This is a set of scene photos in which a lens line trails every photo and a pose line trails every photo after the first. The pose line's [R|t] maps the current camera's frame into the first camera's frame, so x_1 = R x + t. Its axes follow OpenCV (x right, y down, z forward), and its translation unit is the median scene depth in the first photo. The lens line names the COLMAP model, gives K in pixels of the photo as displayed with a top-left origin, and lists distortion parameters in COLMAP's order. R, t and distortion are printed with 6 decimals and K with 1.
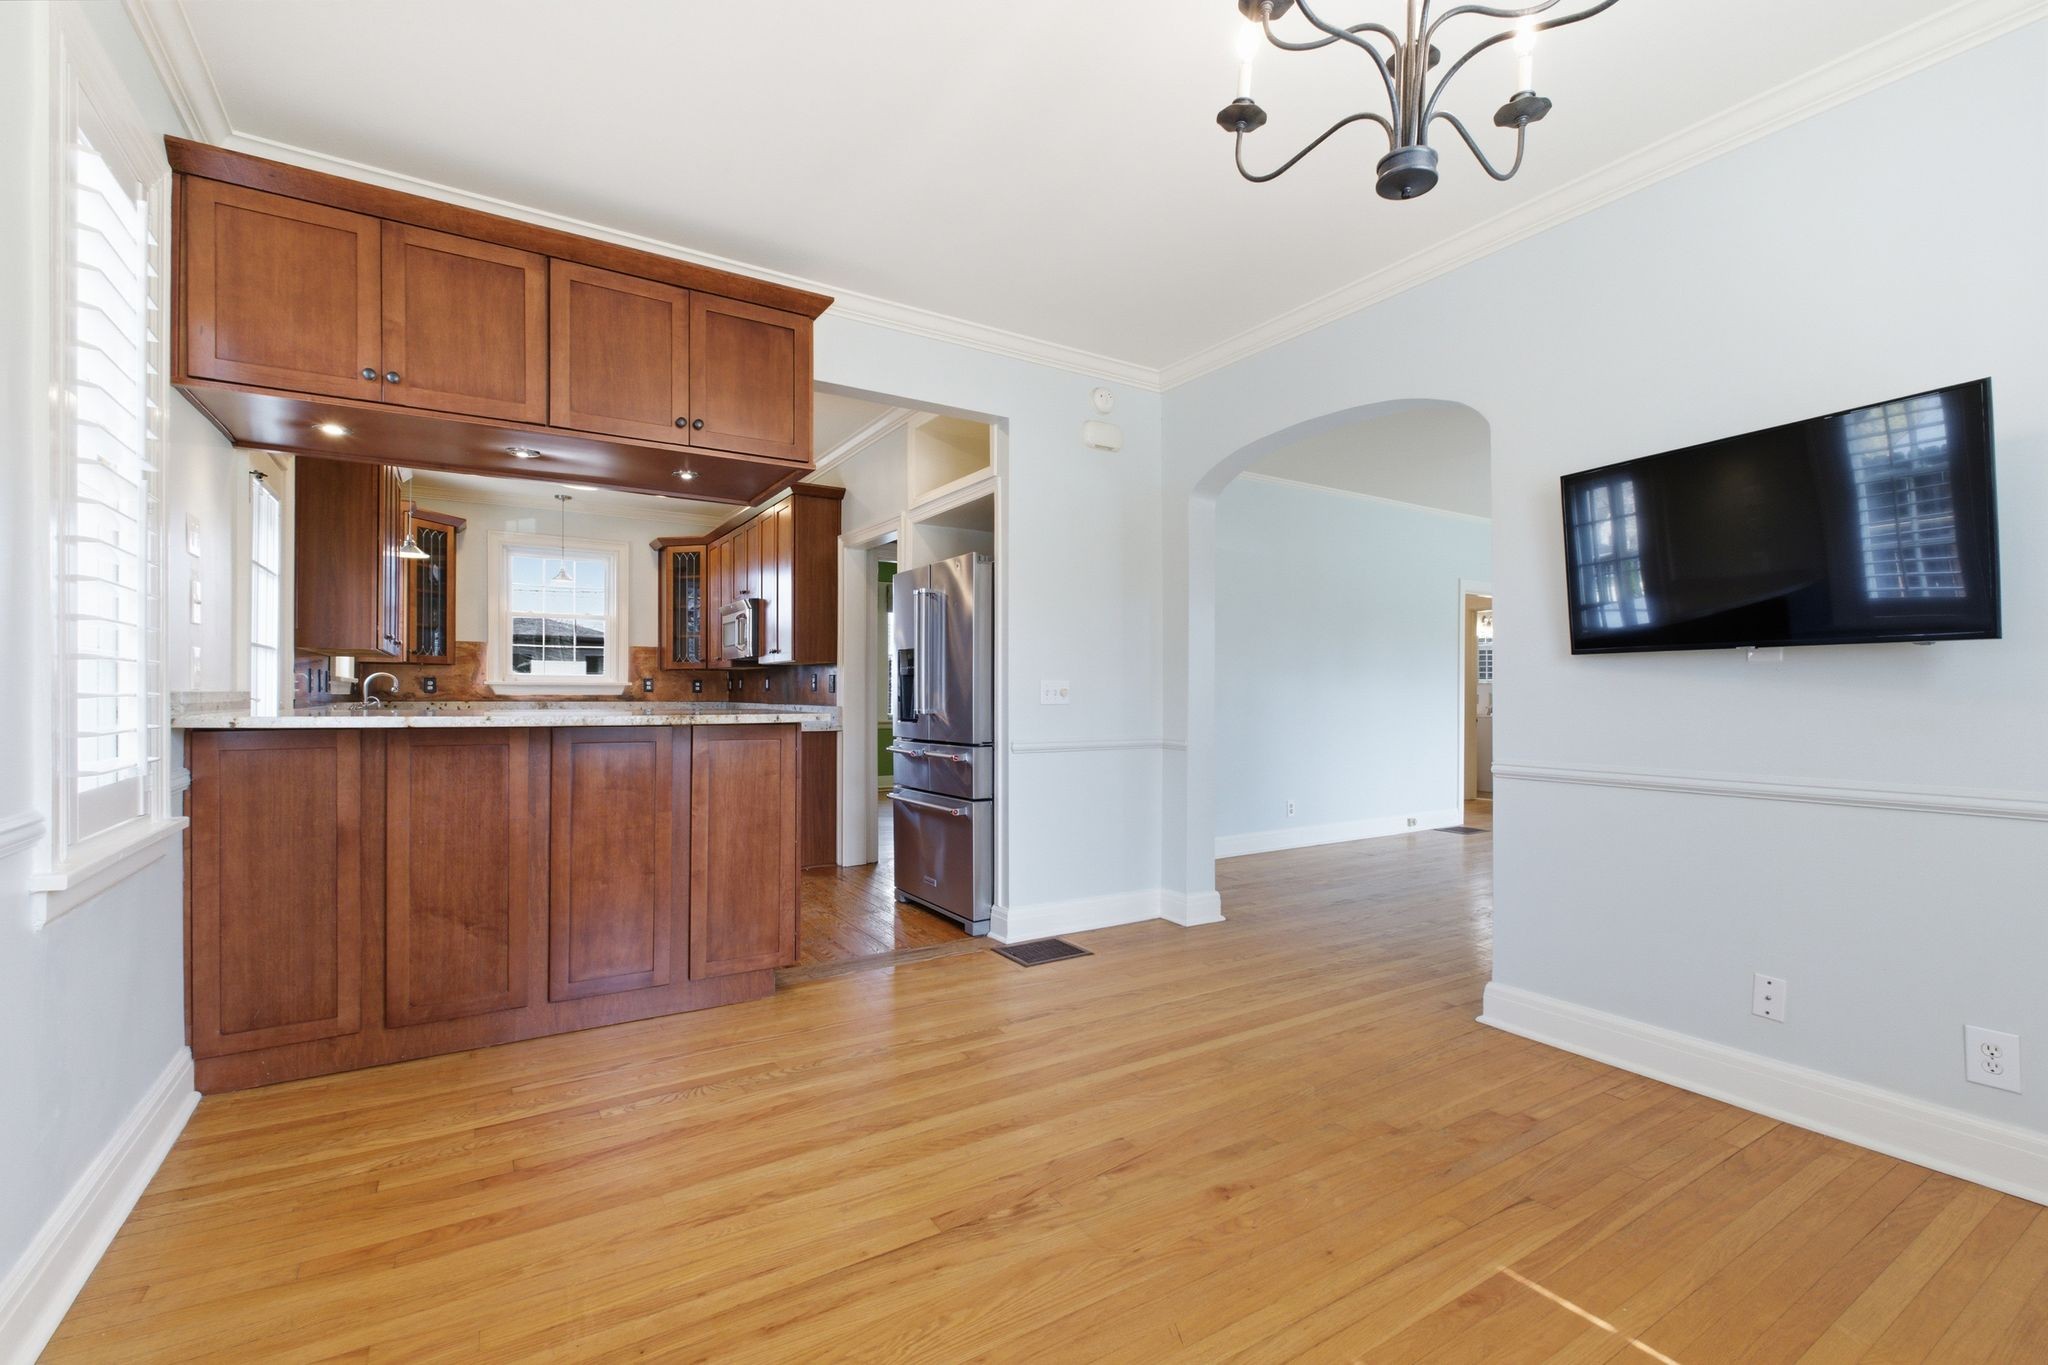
lens RADIAL K [[891.9, 0, 1020.0], [0, 891.9, 692.1], [0, 0, 1]] dist [0.000700, -0.000566]
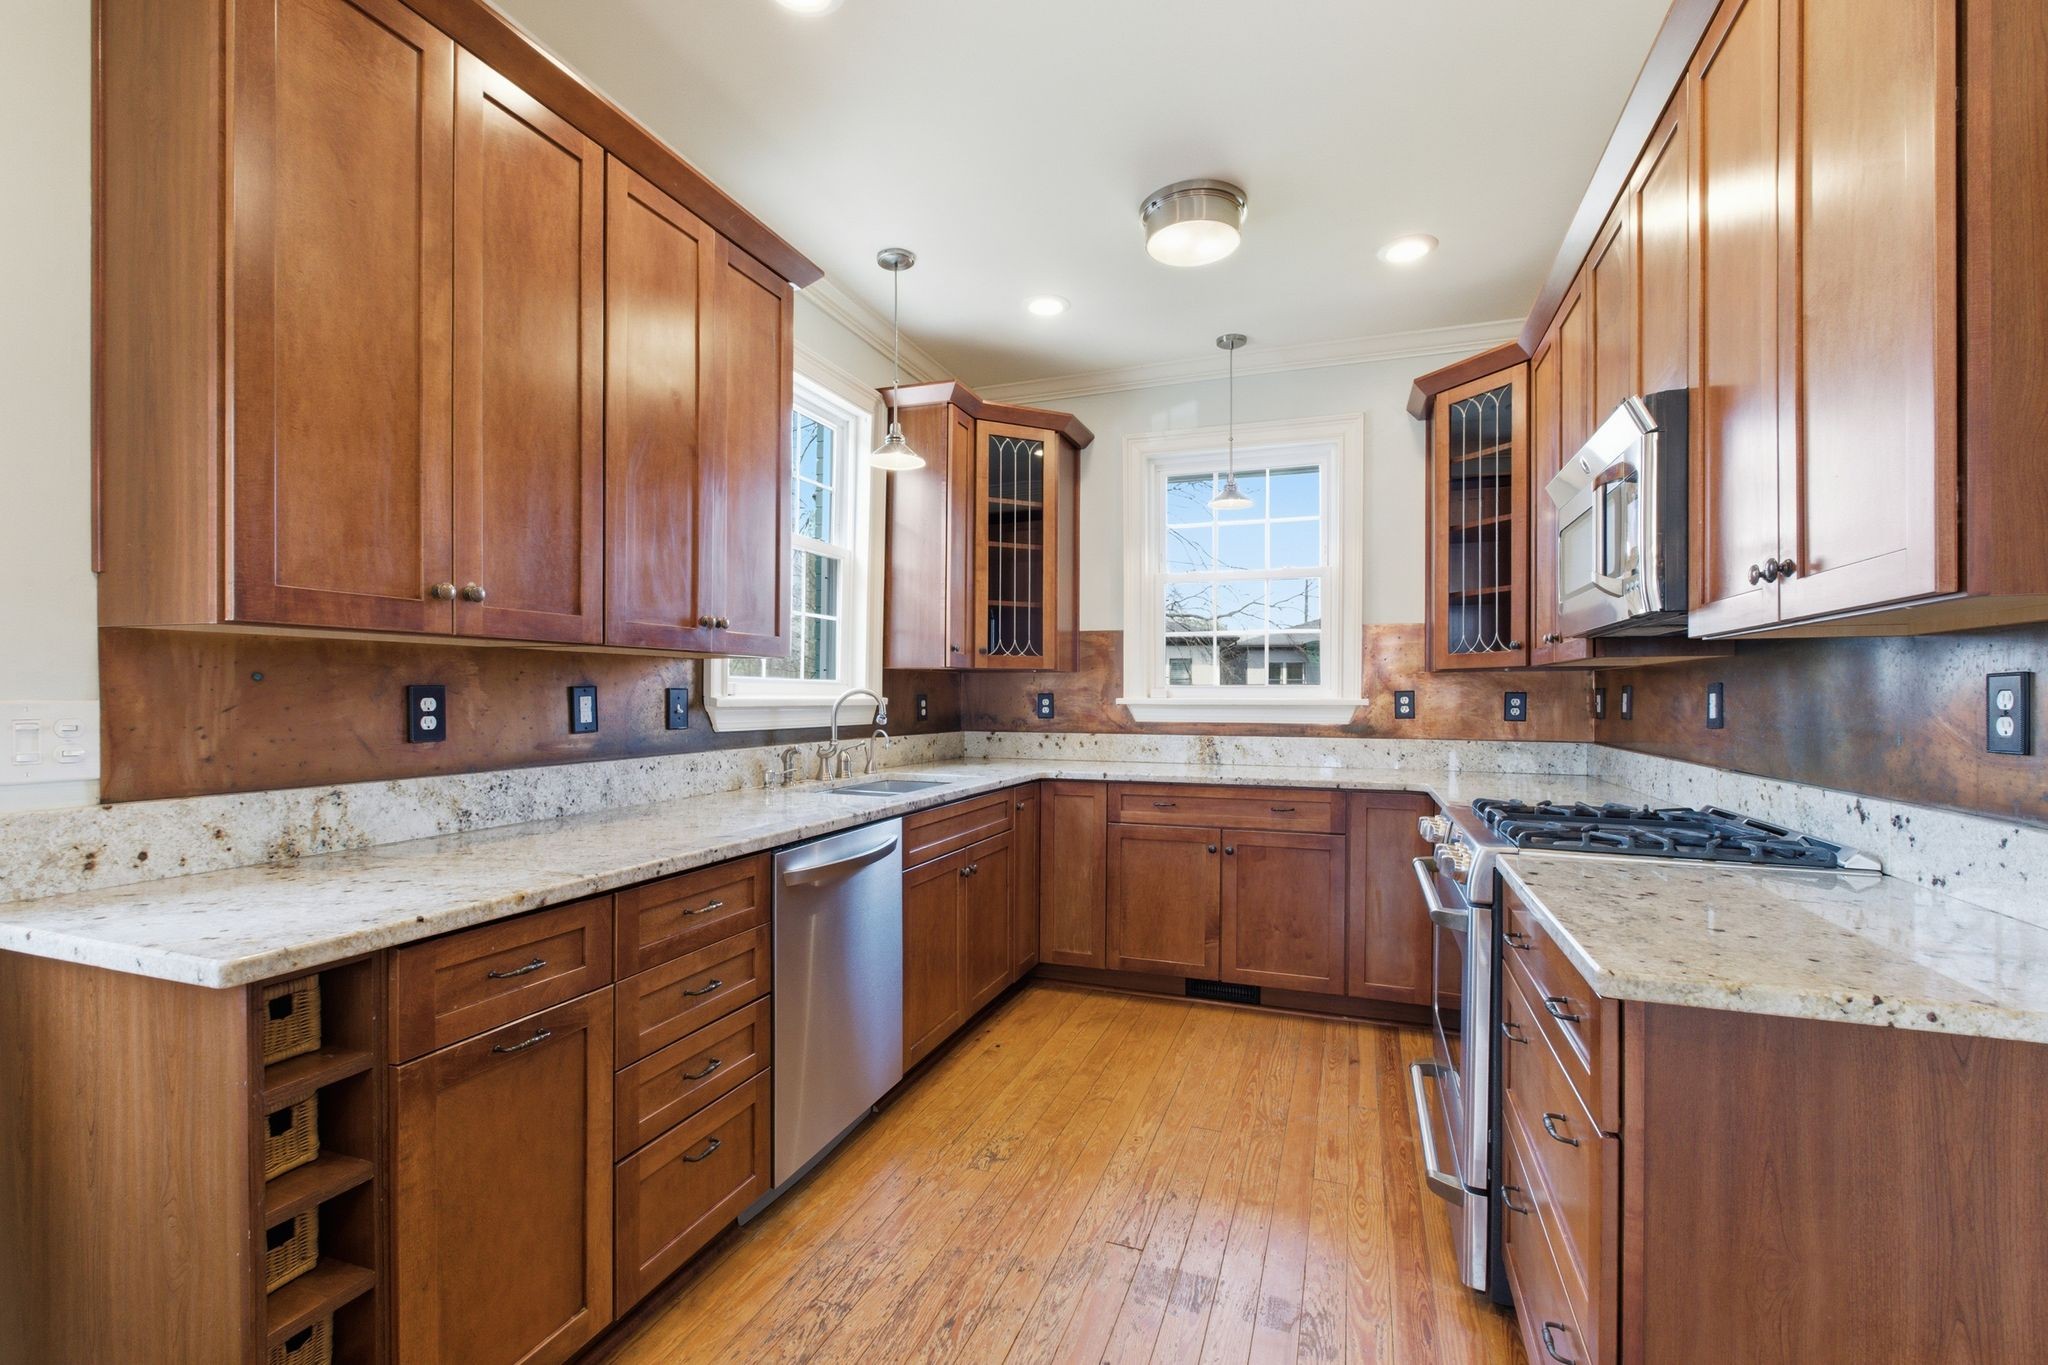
lens RADIAL K [[891.9, 0, 1044.9], [0, 891.9, 698.2], [0, 0, 1]] dist [0.000700, -0.000566]
pose [[0.628743, -0.002438, -0.777610, -0.186462], [0.002512, 0.999996, -0.001104, -0.012317], [0.777609, -0.001260, 0.628746, 0.616128]]
